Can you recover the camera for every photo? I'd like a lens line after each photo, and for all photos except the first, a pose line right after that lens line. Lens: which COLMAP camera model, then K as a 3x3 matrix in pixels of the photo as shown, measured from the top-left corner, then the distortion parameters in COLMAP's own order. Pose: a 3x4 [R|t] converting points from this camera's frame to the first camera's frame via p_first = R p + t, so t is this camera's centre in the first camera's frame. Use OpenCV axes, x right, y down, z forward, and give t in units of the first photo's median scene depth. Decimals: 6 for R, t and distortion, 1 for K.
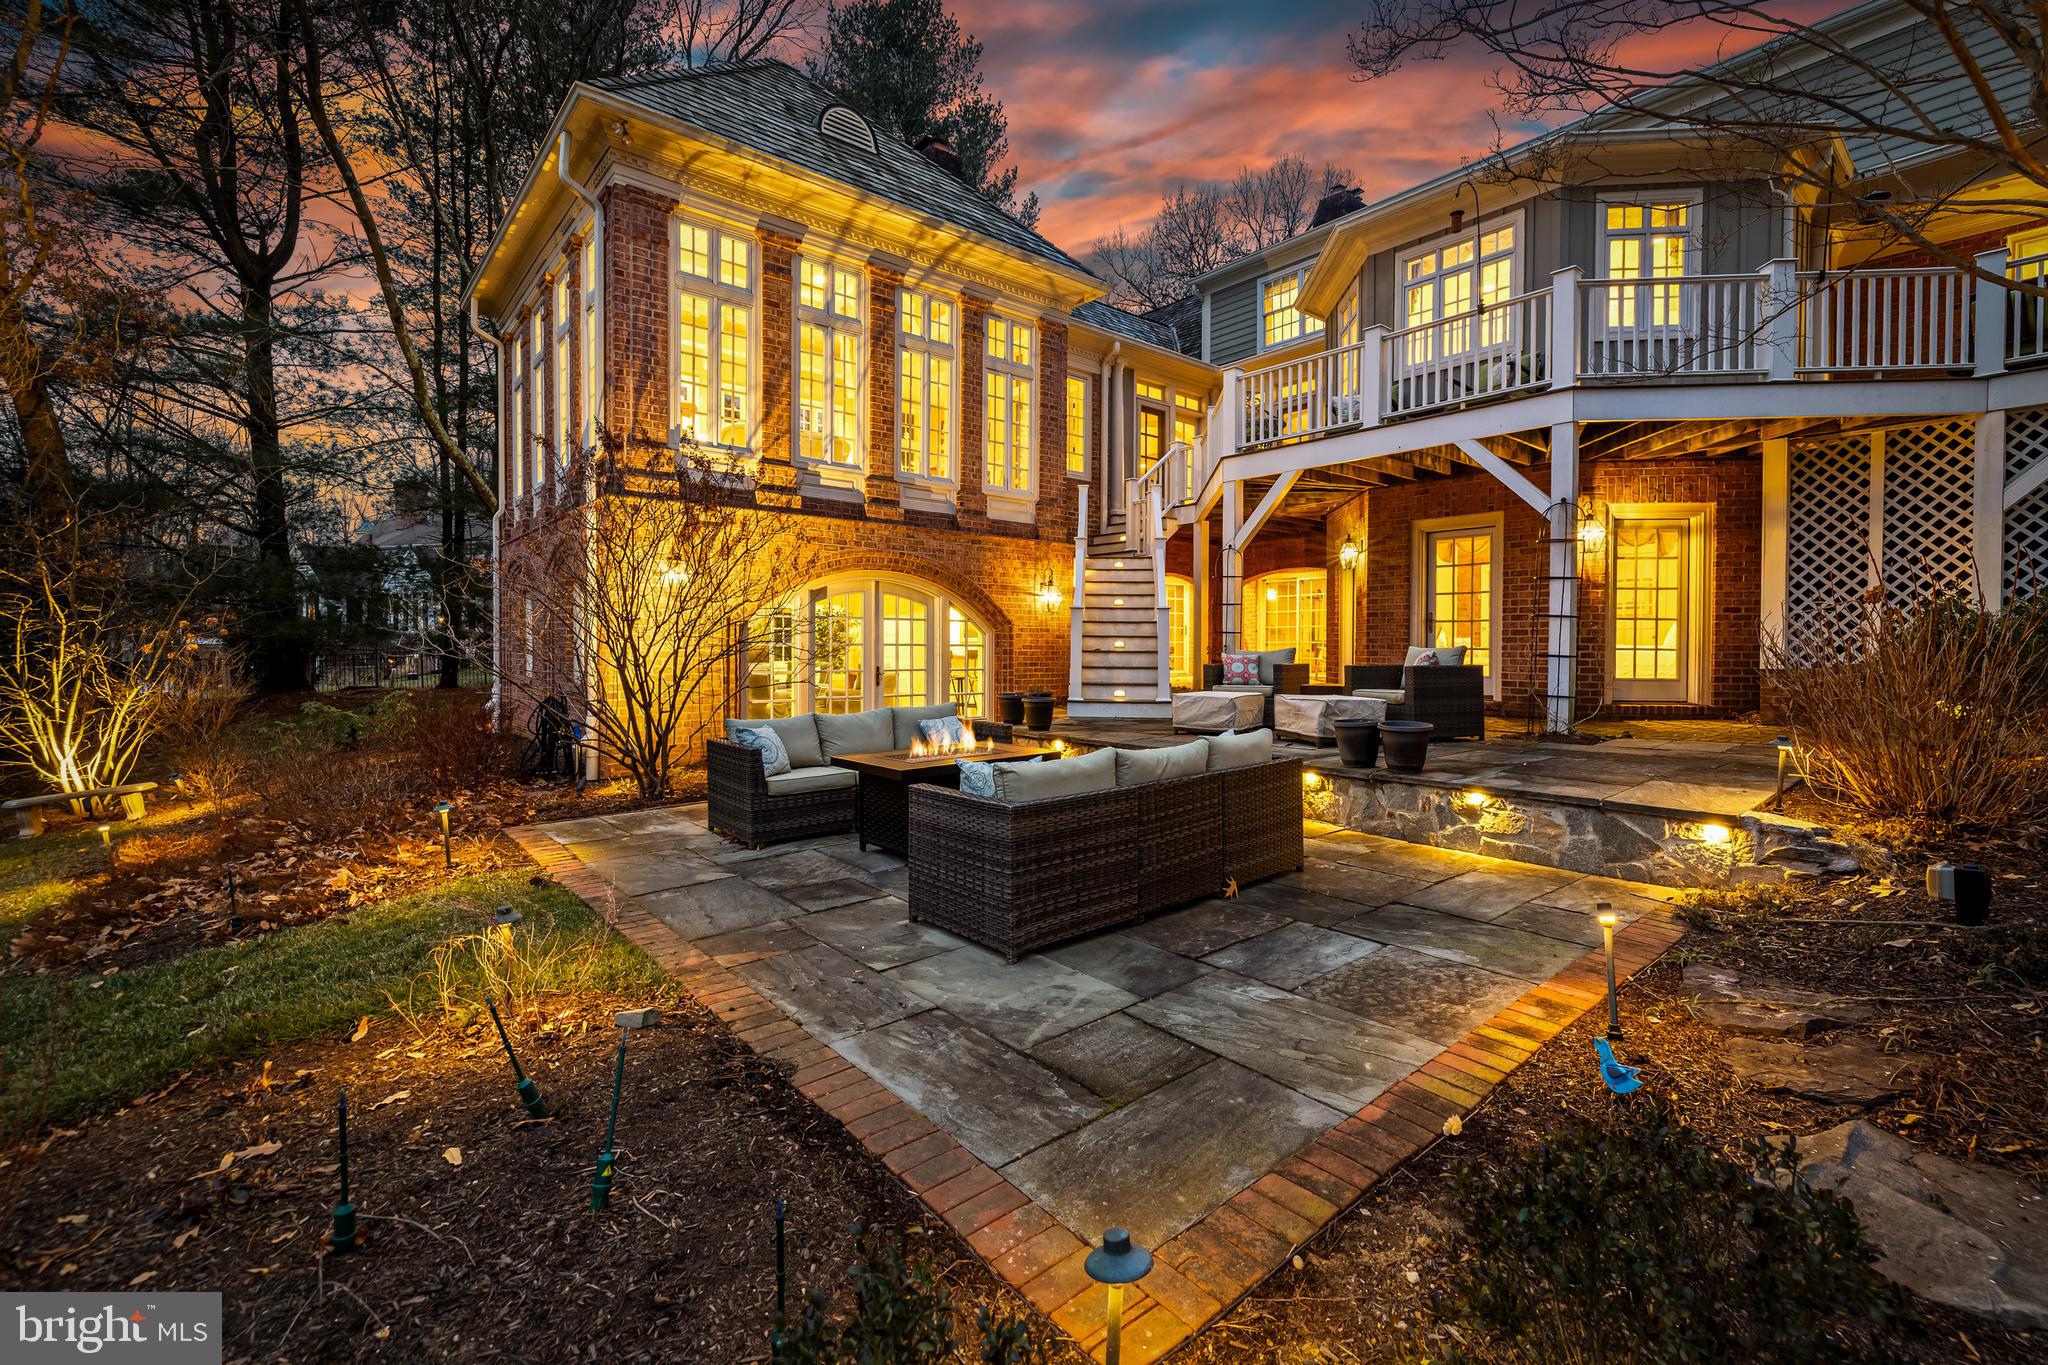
lens RADIAL K [[871.4, 0, 1039.3], [0, 871.4, 671.8], [0, 0, 1]] dist [-0.000654, -0.000341]
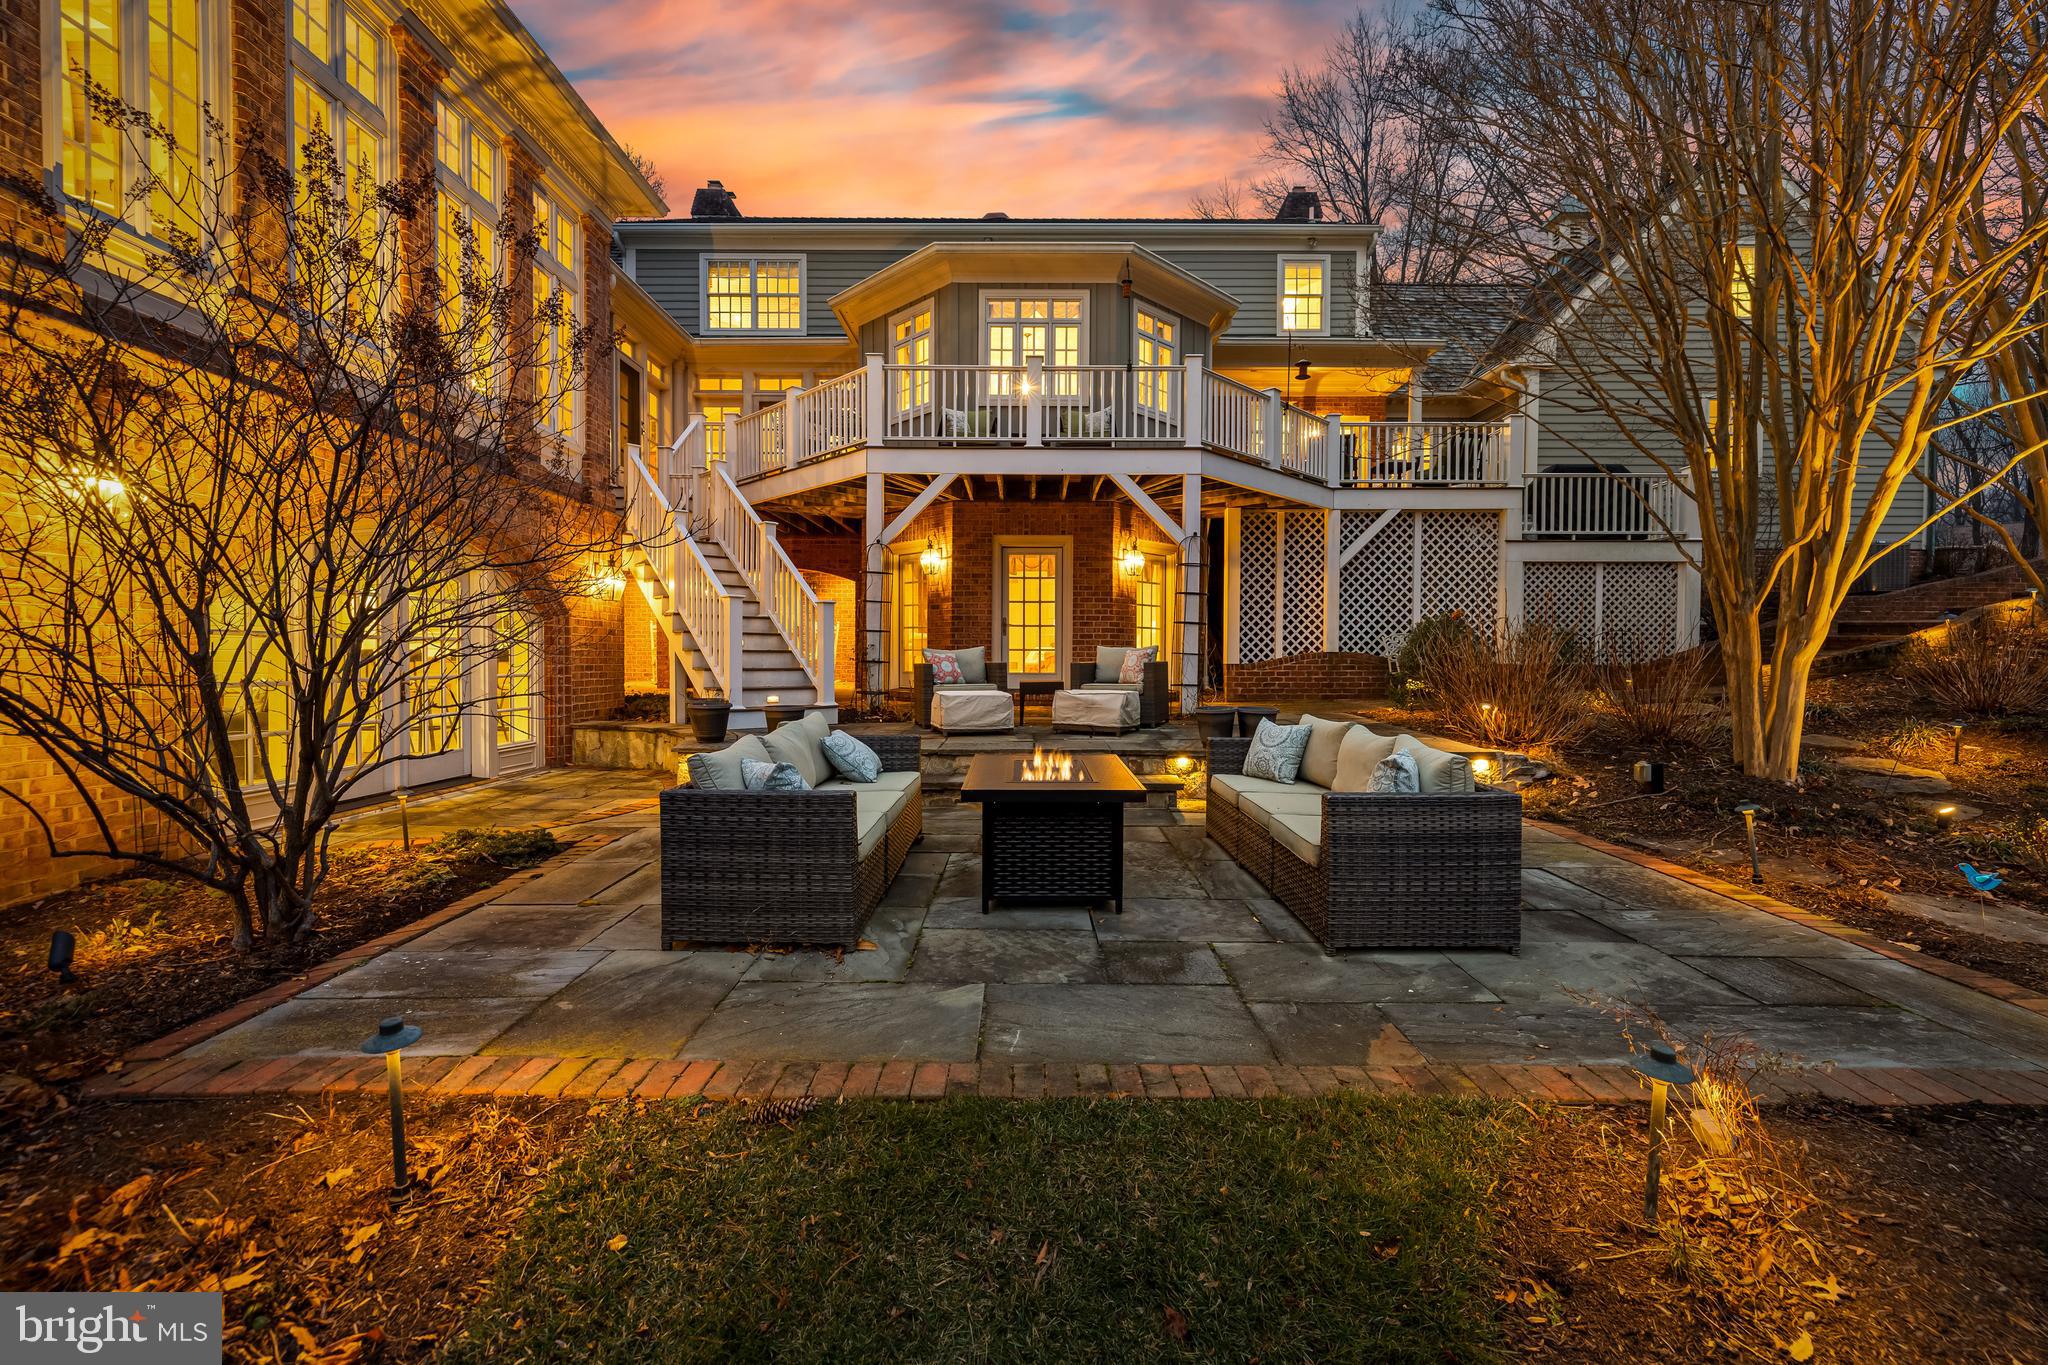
lens RADIAL K [[844.4, 0, 1031.1], [0, 844.4, 676.4], [0, 0, 1]] dist [0.002616, 0.000115]
pose [[0.653030, -0.017318, 0.757134, -0.387131], [0.018714, 0.999802, 0.006728, 0.001764], [-0.757101, 0.009775, 0.653225, 0.276832]]
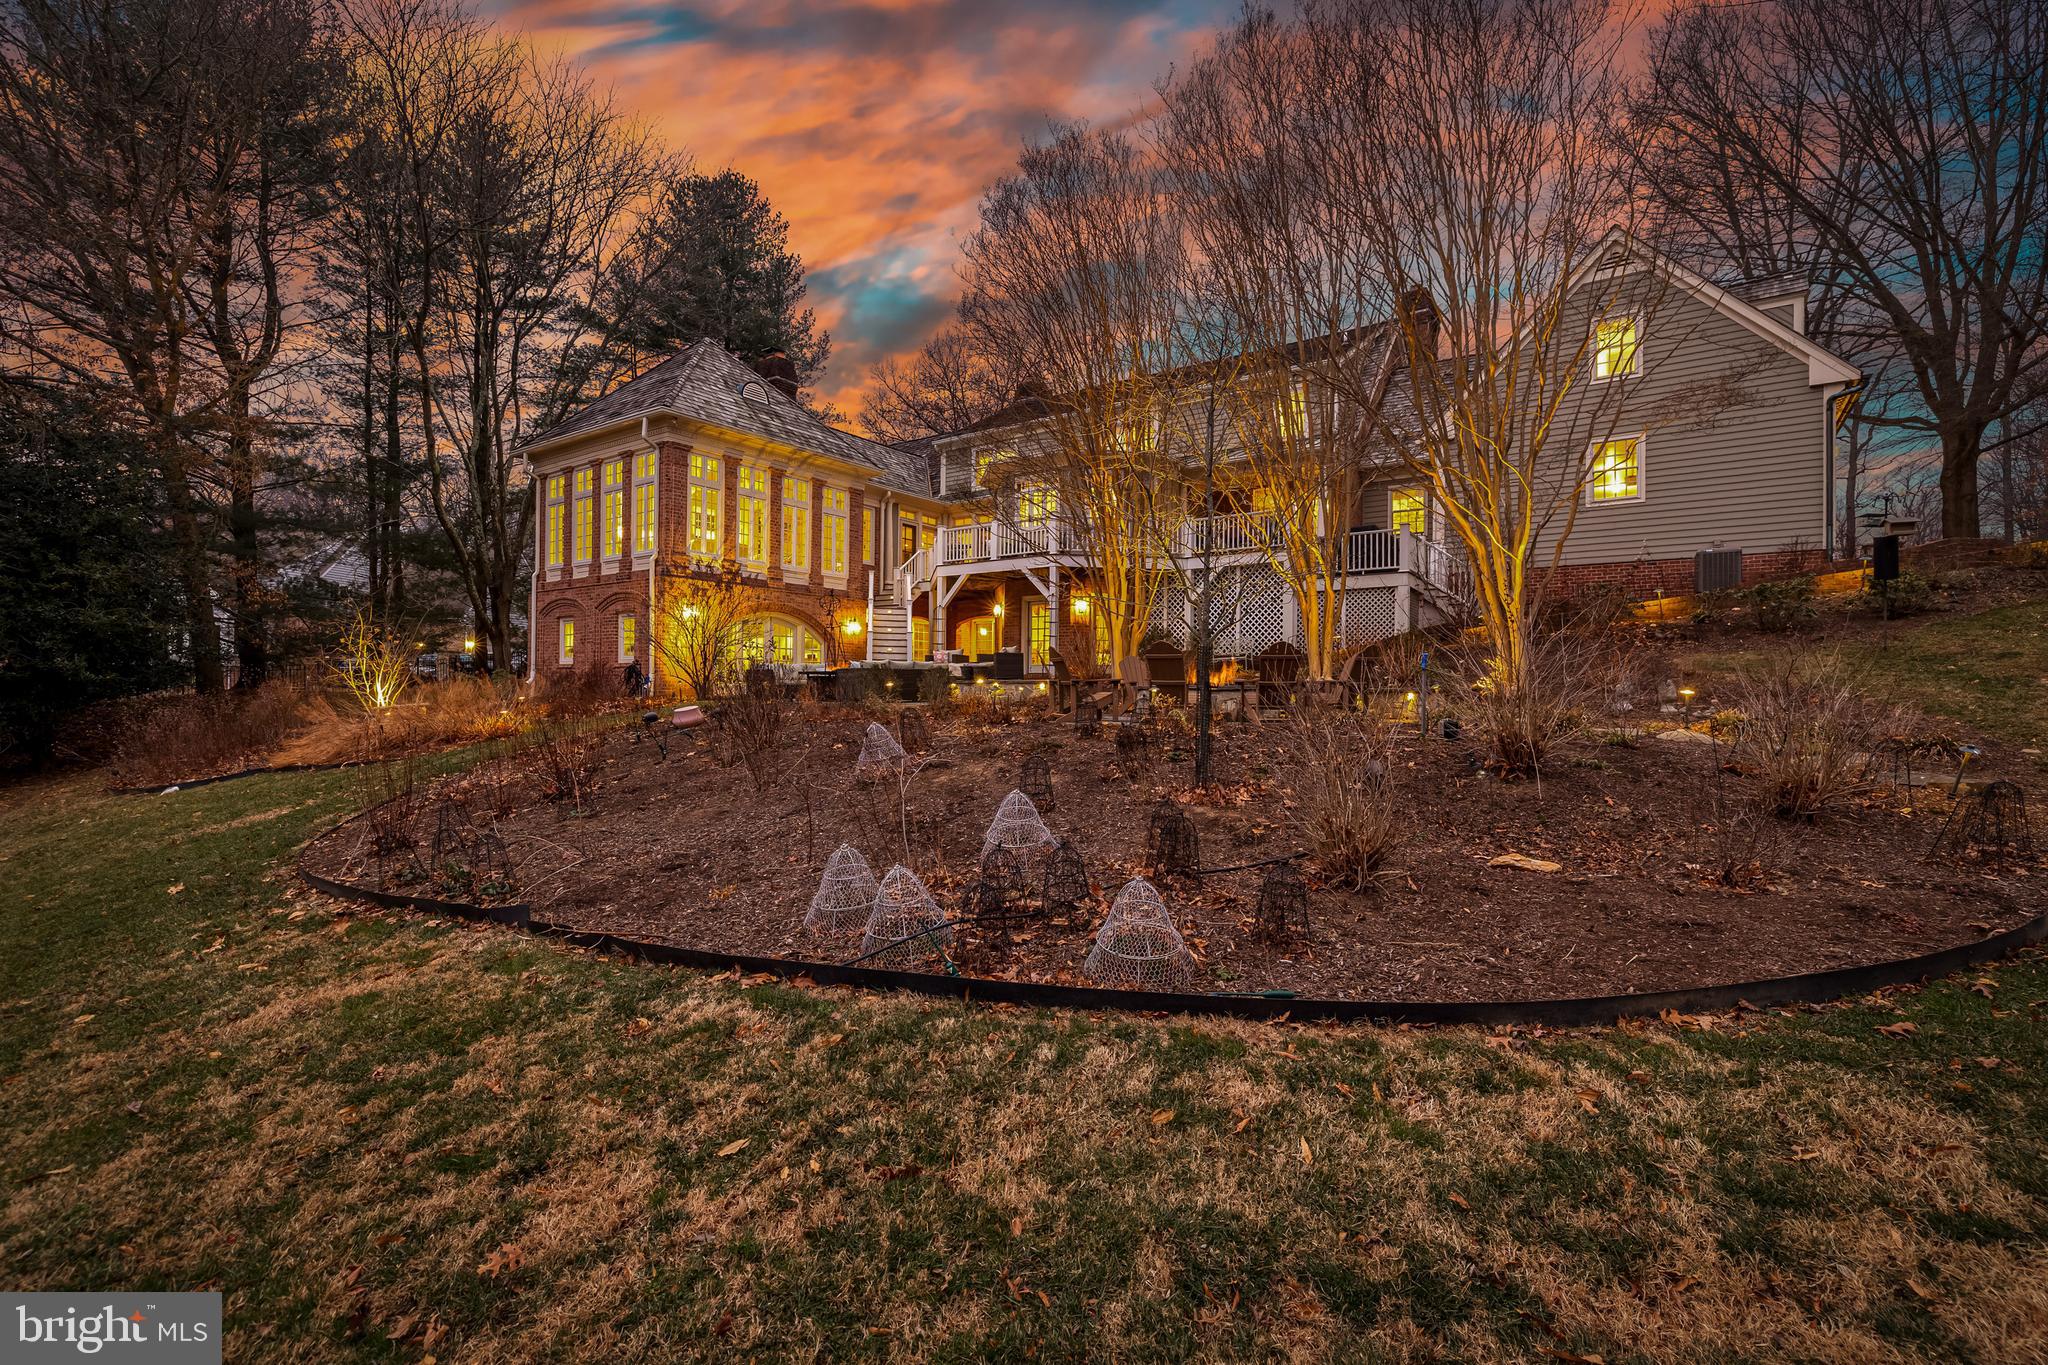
lens RADIAL K [[871.4, 0, 1039.3], [0, 871.4, 671.8], [0, 0, 1]] dist [-0.000654, -0.000341]
pose [[0.965879, 0.008887, 0.258840, -0.114276], [0.004056, 0.998770, -0.049426, 0.140394], [-0.258960, 0.048789, 0.964655, -1.242453]]
